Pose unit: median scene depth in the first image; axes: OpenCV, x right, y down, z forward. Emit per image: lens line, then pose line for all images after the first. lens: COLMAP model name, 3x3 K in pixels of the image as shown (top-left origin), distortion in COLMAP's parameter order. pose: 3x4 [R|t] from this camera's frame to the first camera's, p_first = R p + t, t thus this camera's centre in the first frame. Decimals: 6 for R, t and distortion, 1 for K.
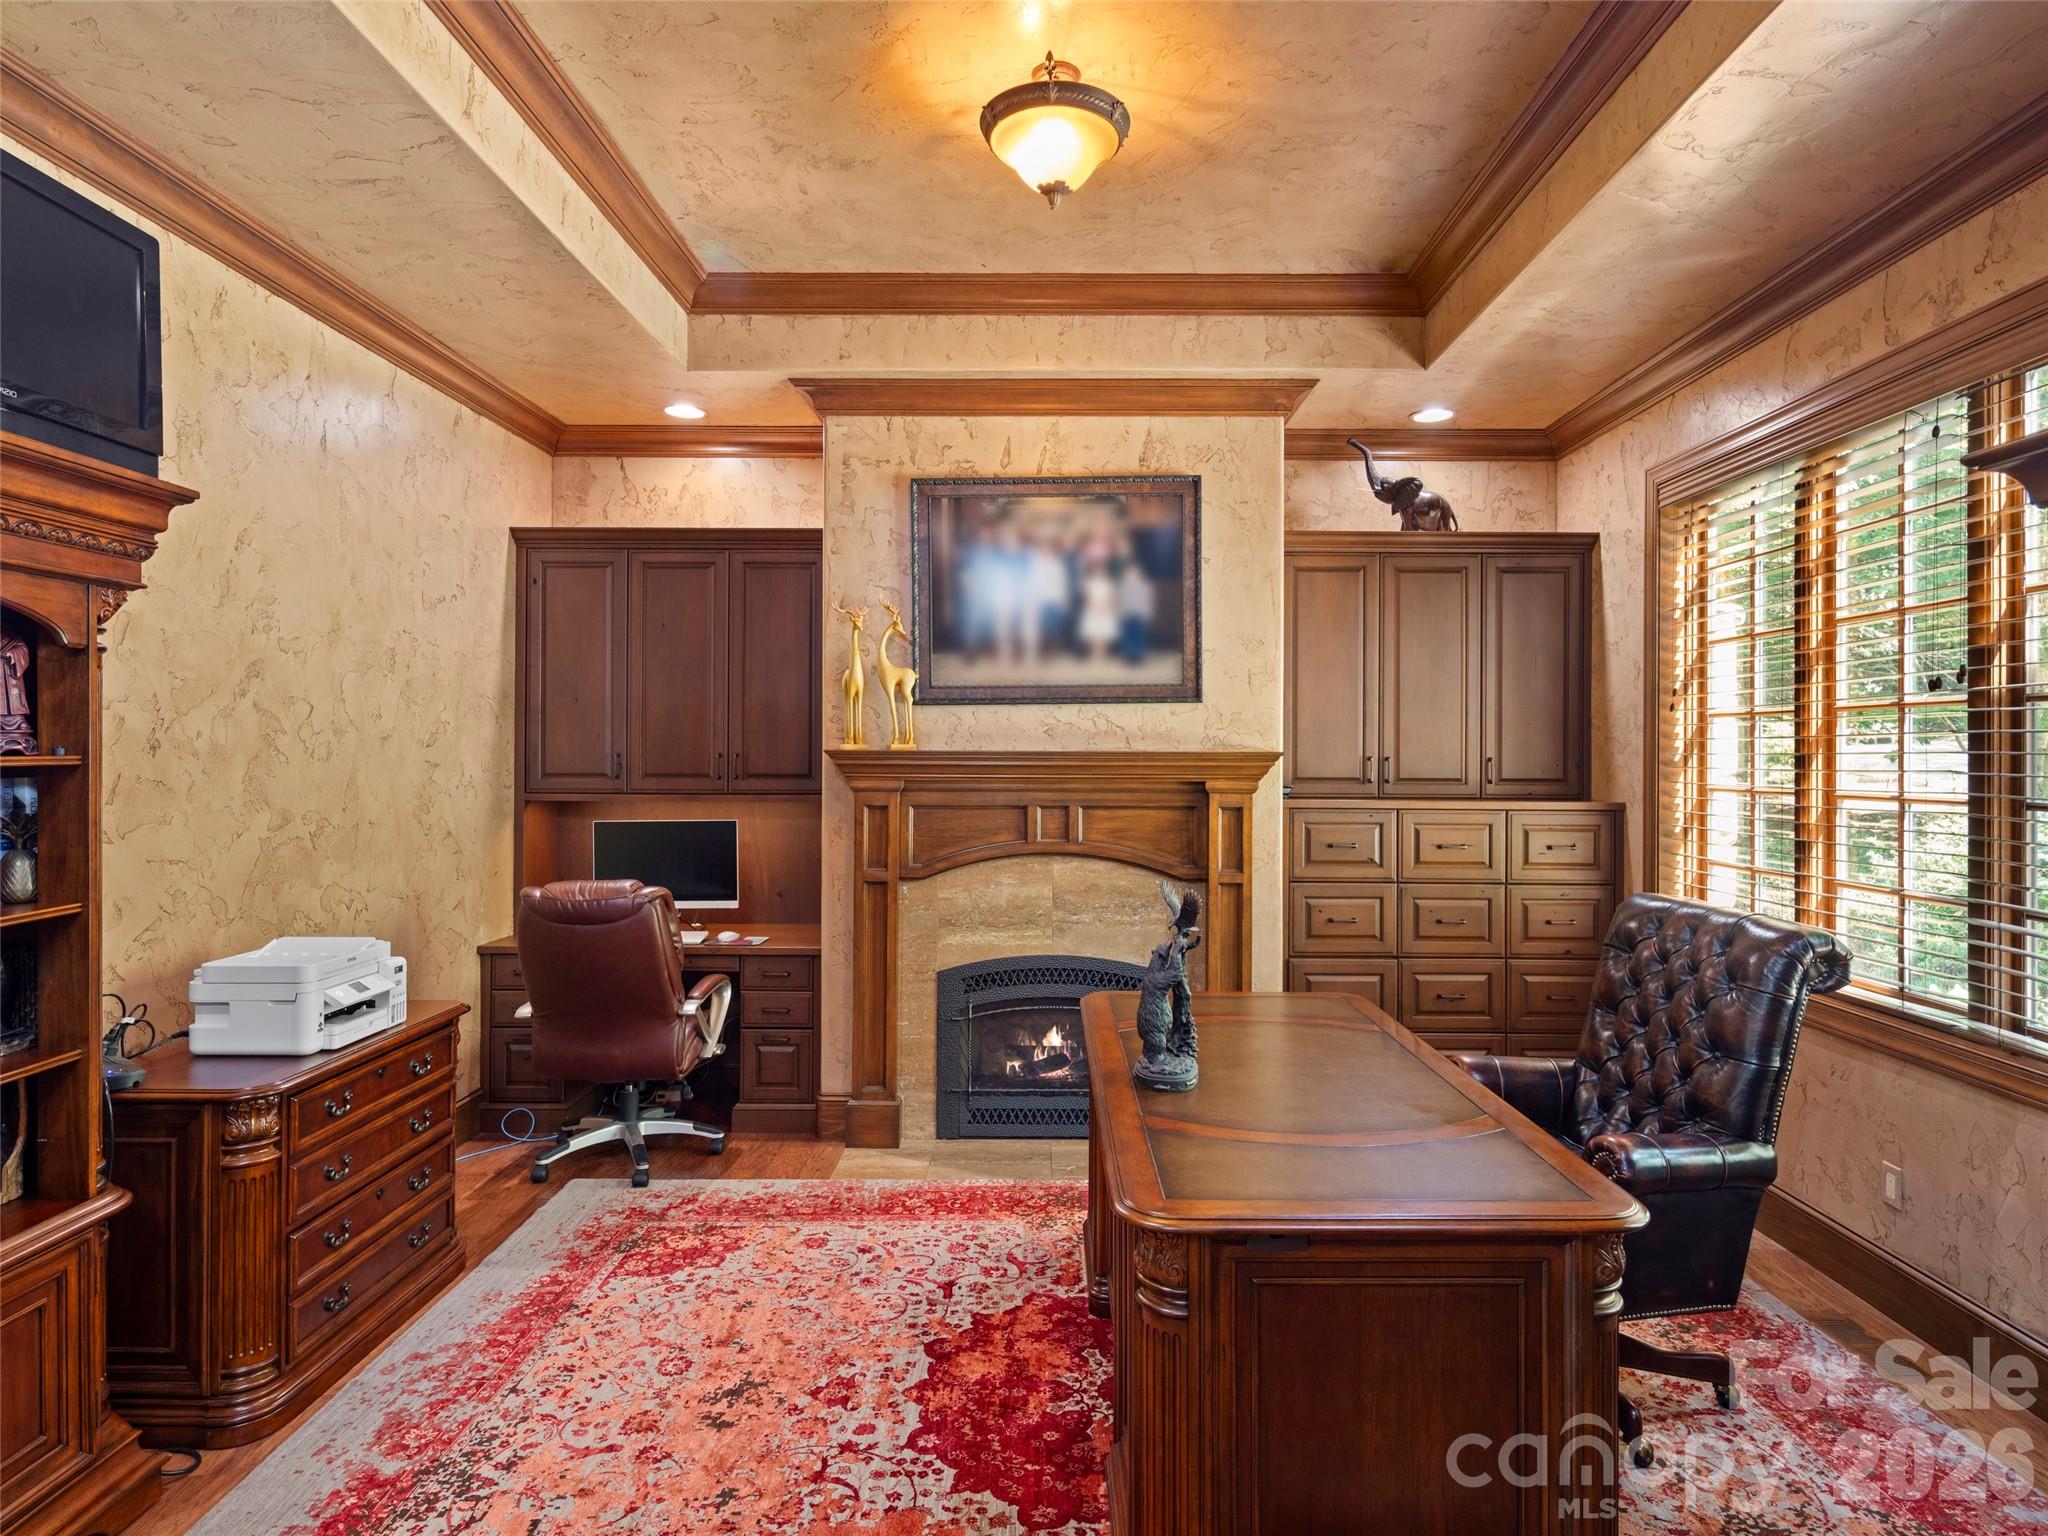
lens RADIAL K [[1248.3, 0, 1029.4], [0, 1248.3, 758.8], [0, 0, 1]] dist [0.006400, -0.000092]
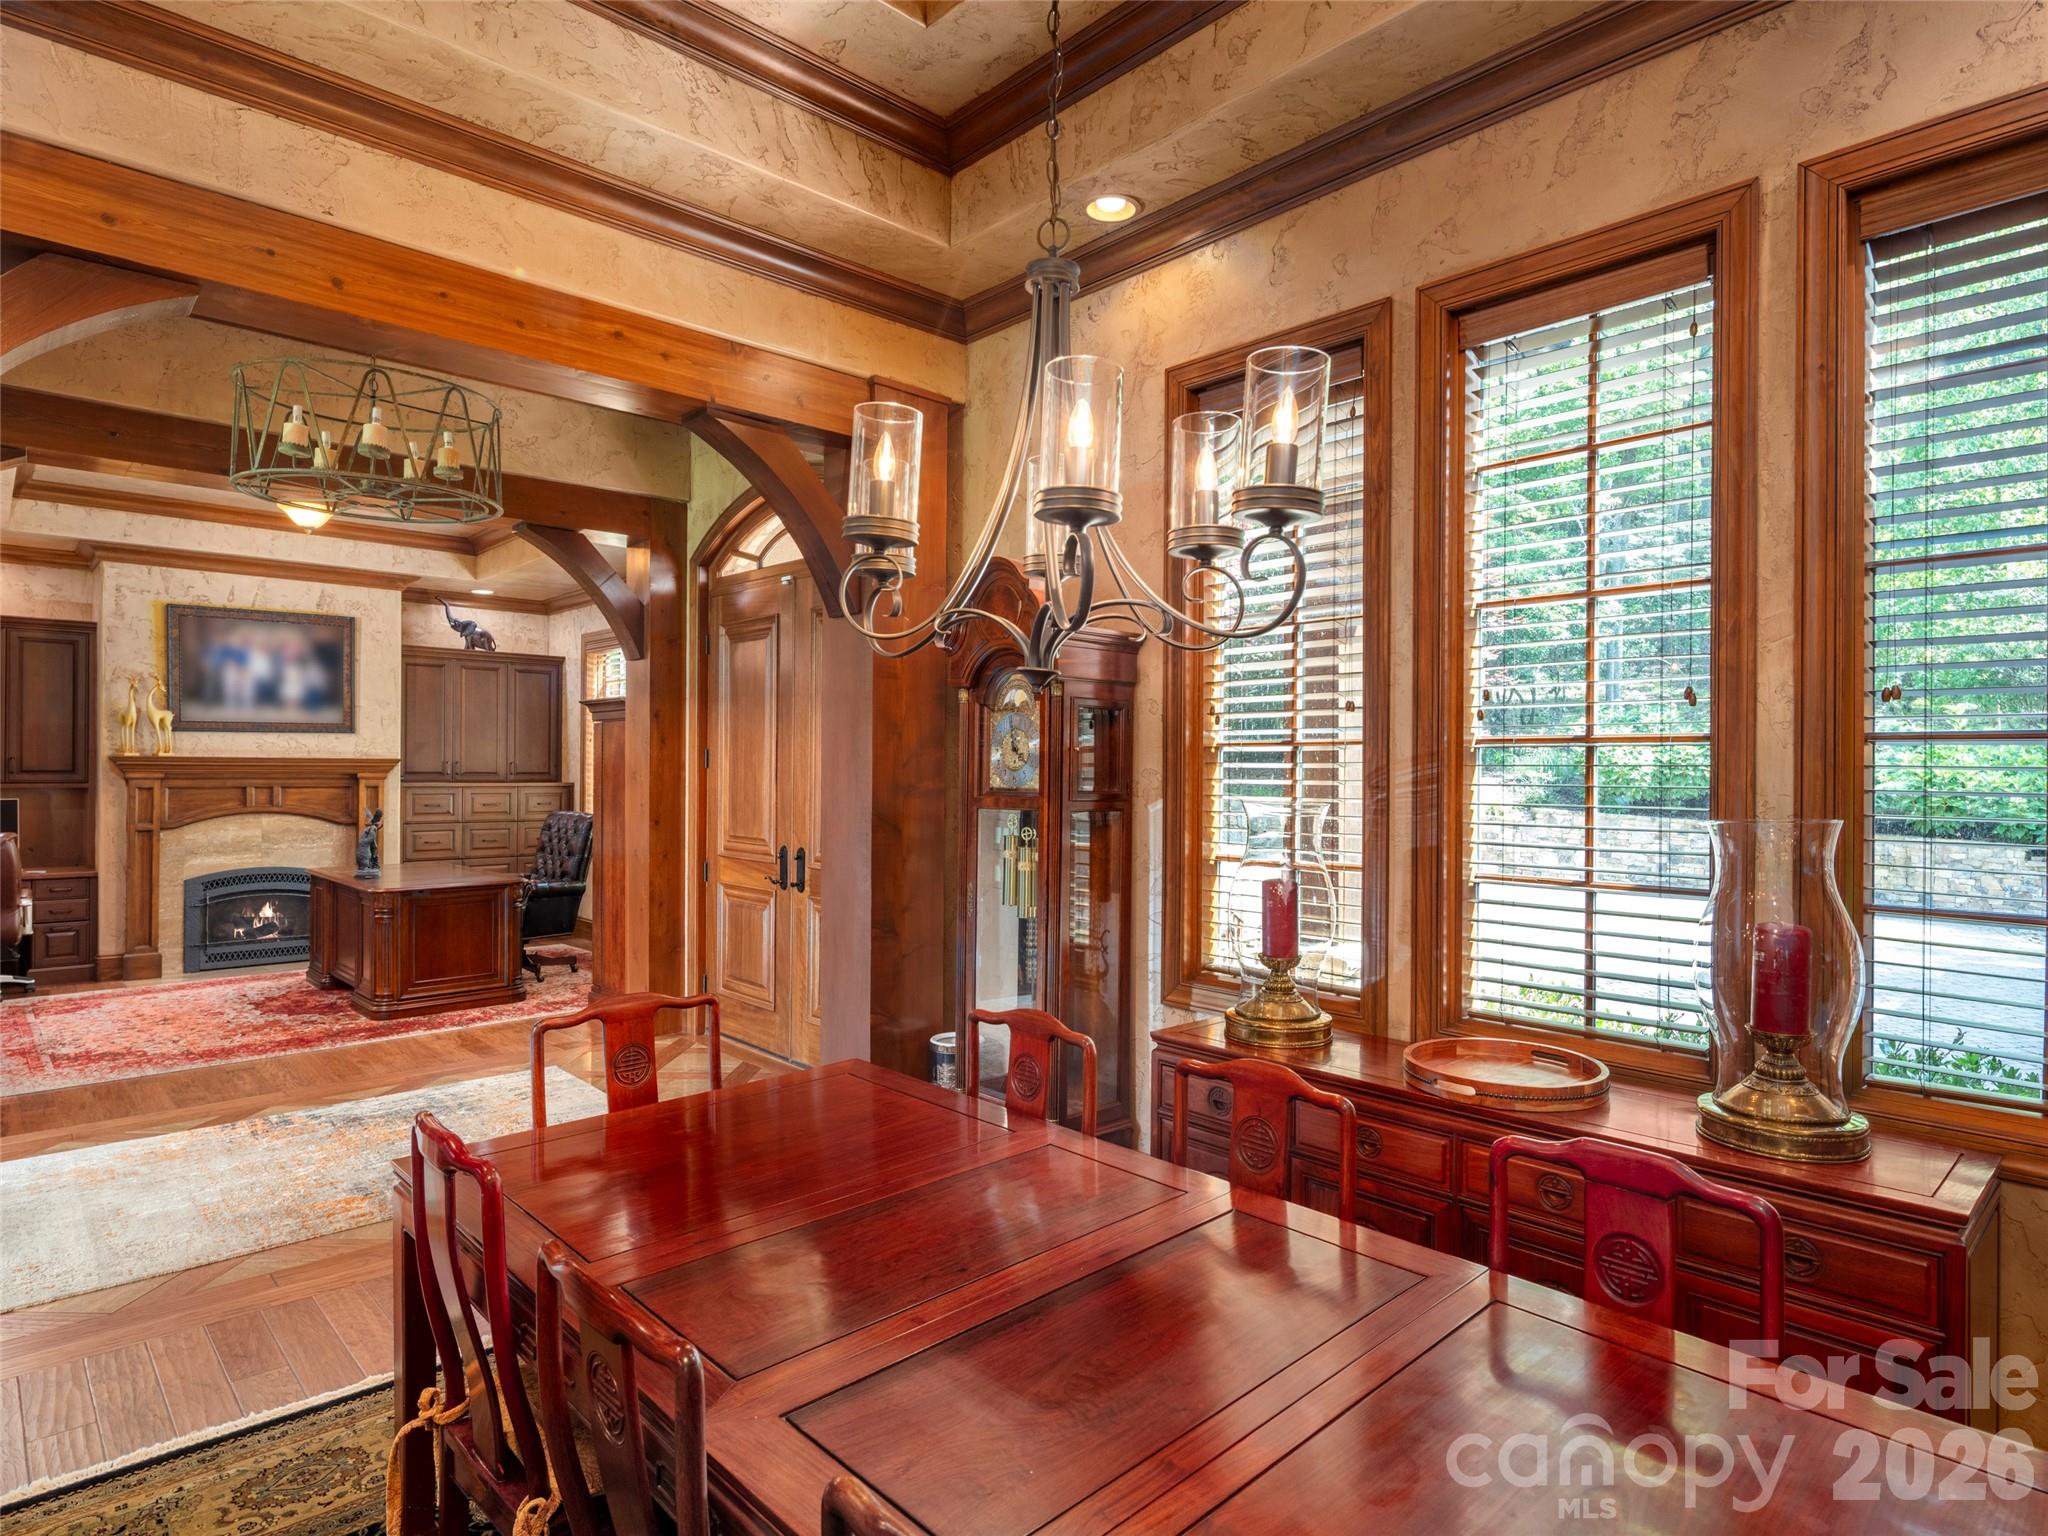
lens RADIAL K [[1120.7, 0, 1039.1], [0, 1120.7, 762.5], [0, 0, 1]] dist [0.007264, -0.004654]
pose [[0.729352, 0.003207, 0.684132, -0.283015], [-0.001063, 0.999993, -0.003555, 0.005925], [-0.684138, 0.001866, 0.729350, -1.017067]]
